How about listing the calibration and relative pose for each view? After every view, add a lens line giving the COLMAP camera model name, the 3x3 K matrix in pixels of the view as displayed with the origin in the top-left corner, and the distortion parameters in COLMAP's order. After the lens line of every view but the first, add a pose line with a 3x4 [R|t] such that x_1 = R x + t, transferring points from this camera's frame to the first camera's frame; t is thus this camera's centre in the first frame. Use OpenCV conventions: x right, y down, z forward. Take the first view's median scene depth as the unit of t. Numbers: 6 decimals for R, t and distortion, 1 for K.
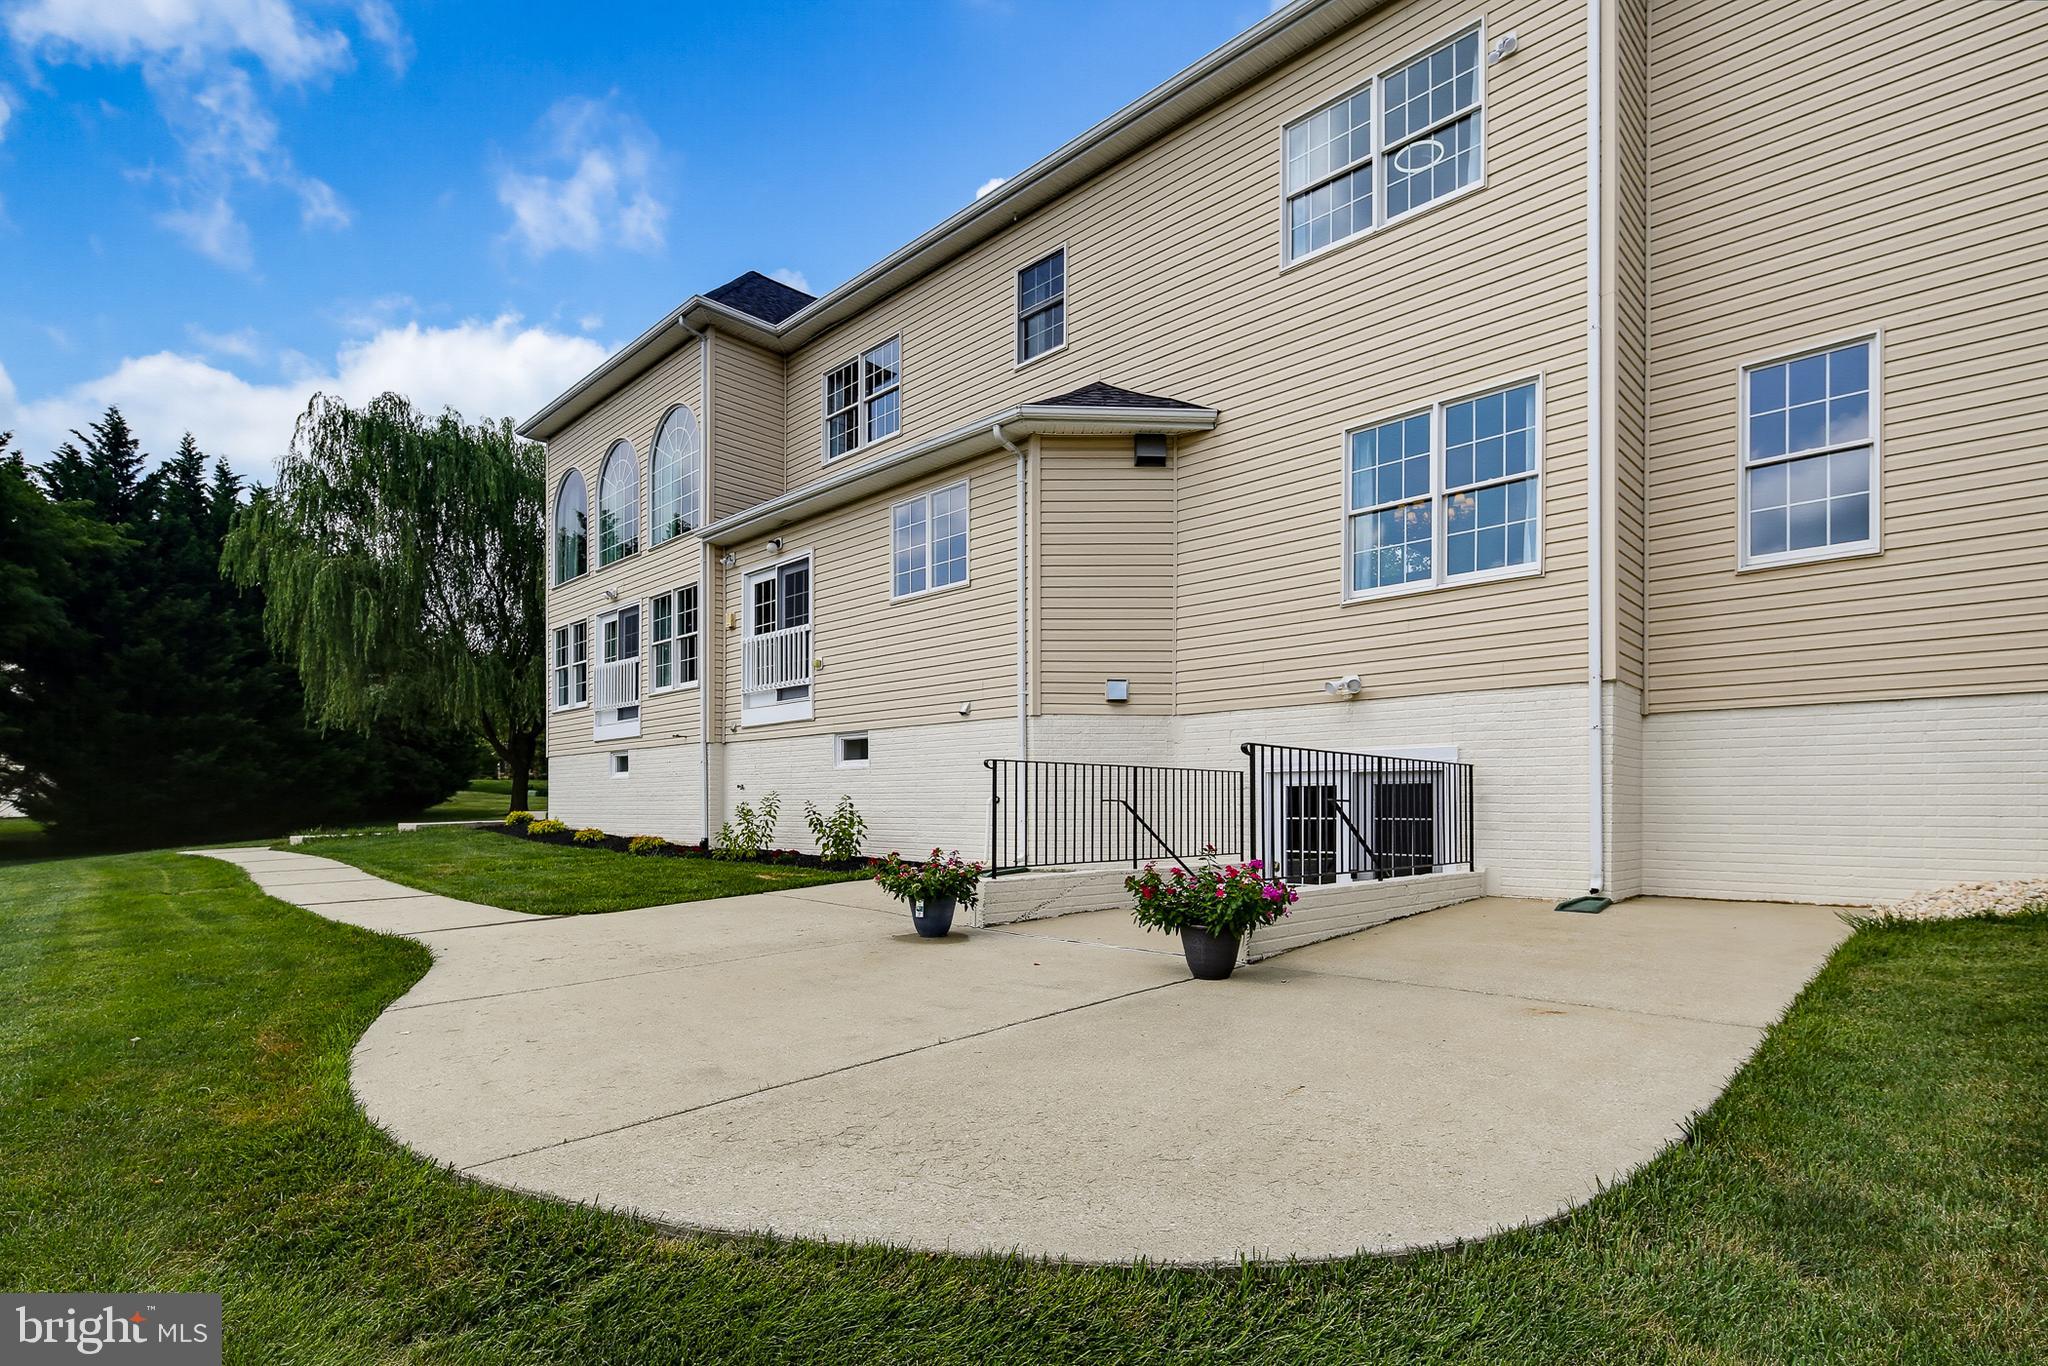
lens RADIAL K [[1100.3, 0, 1030.5], [0, 1100.3, 766.9], [0, 0, 1]] dist [-0.001907, 0.000012]
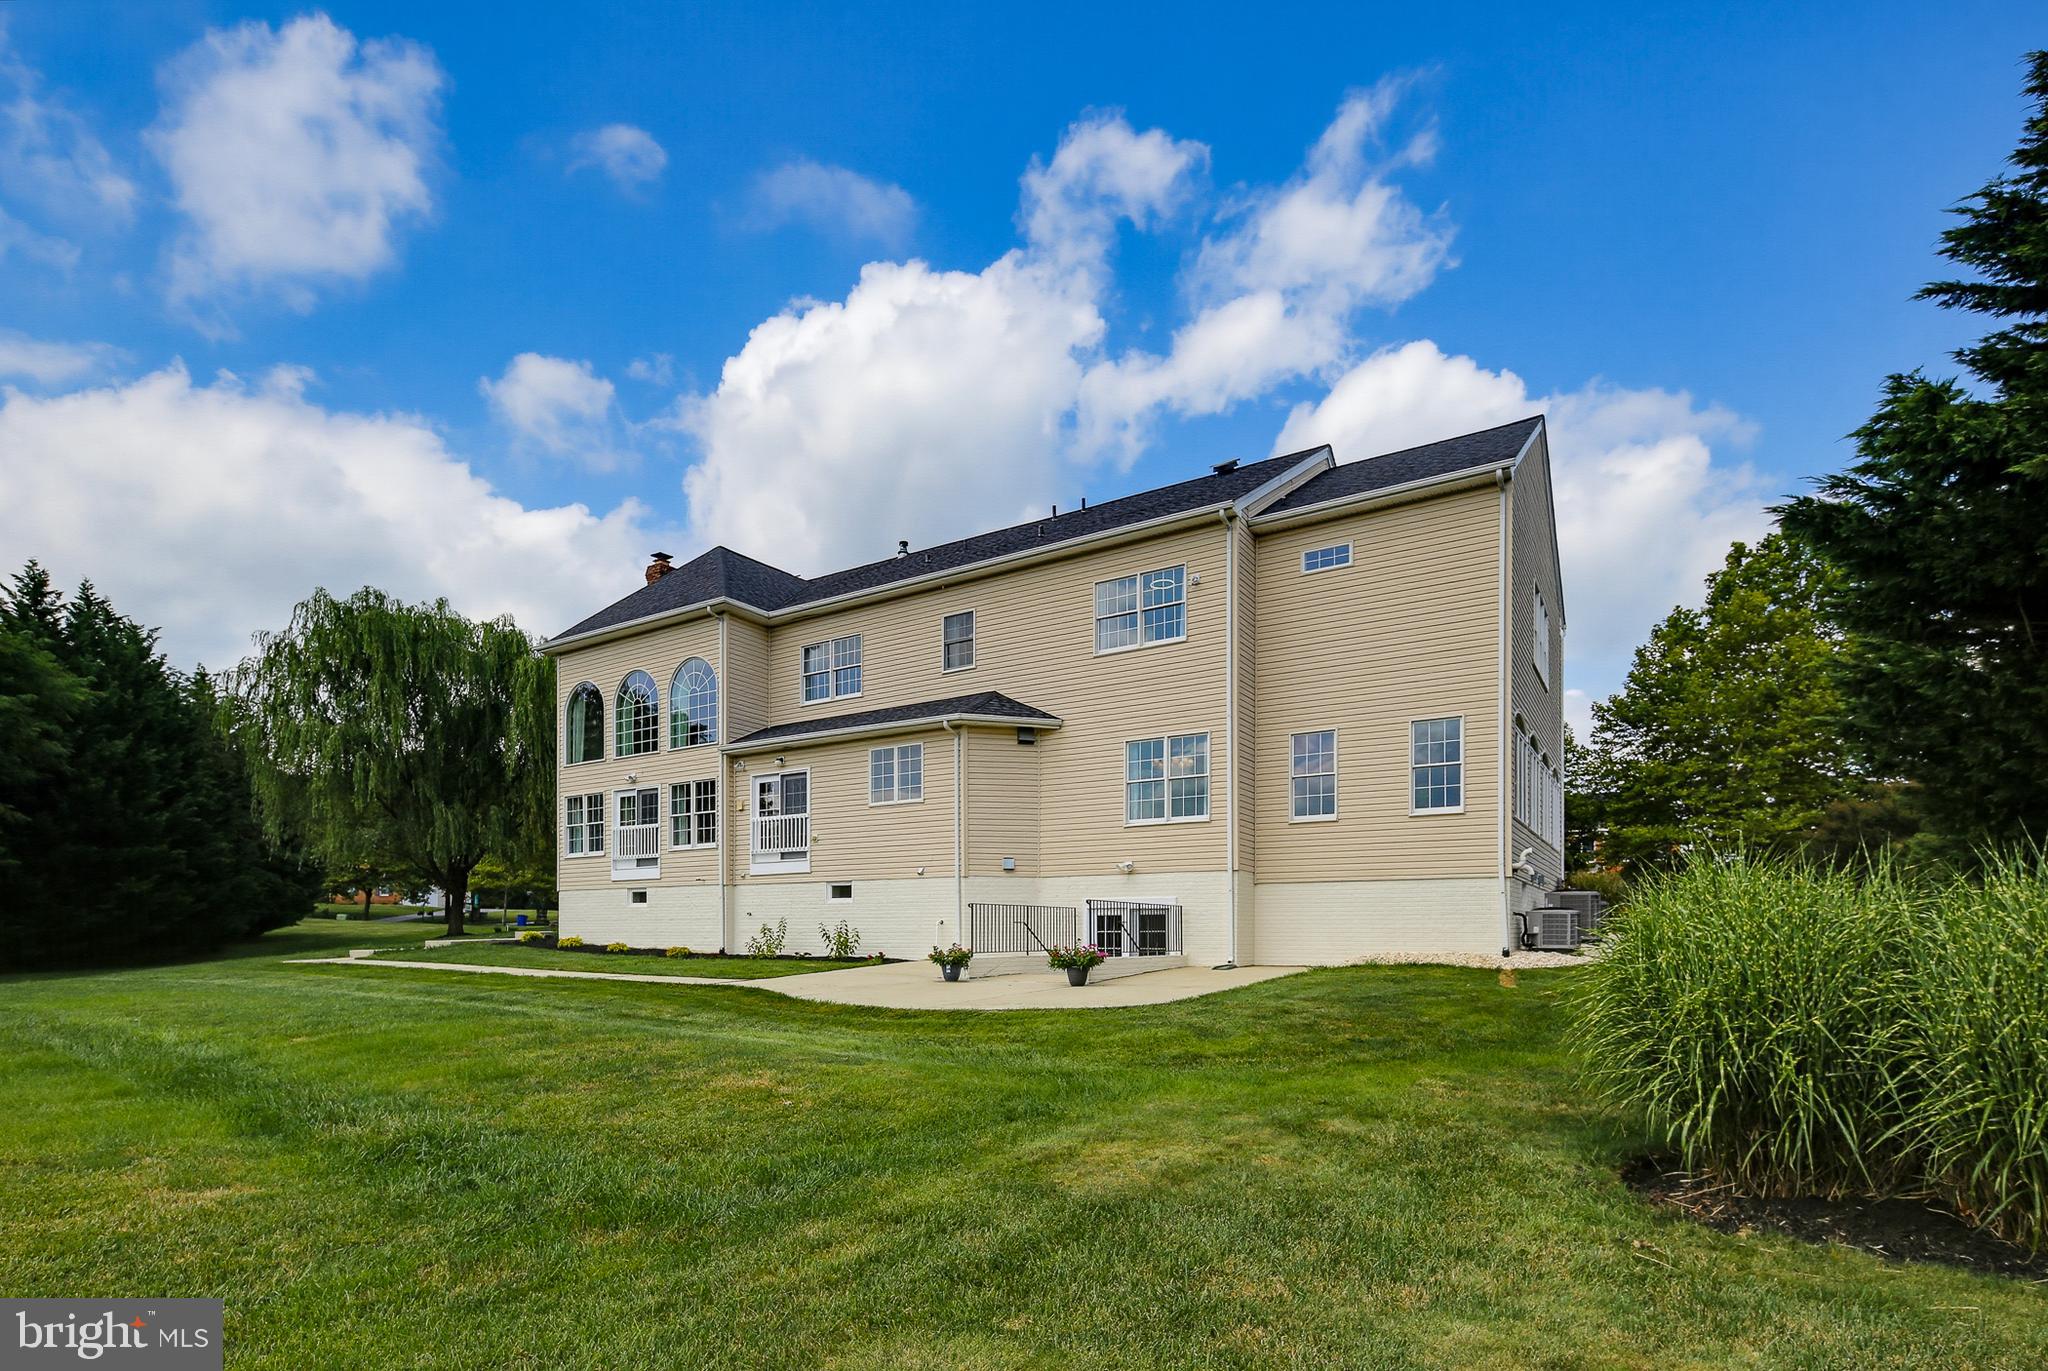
lens RADIAL K [[1100.3, 0, 1030.5], [0, 1100.3, 769.4], [0, 0, 1]] dist [-0.001907, 0.000012]
pose [[0.980673, 0.028434, 0.193575, -0.206628], [-0.006787, 0.993732, -0.111585, -0.016107], [-0.195534, 0.108114, 0.974719, -0.701324]]
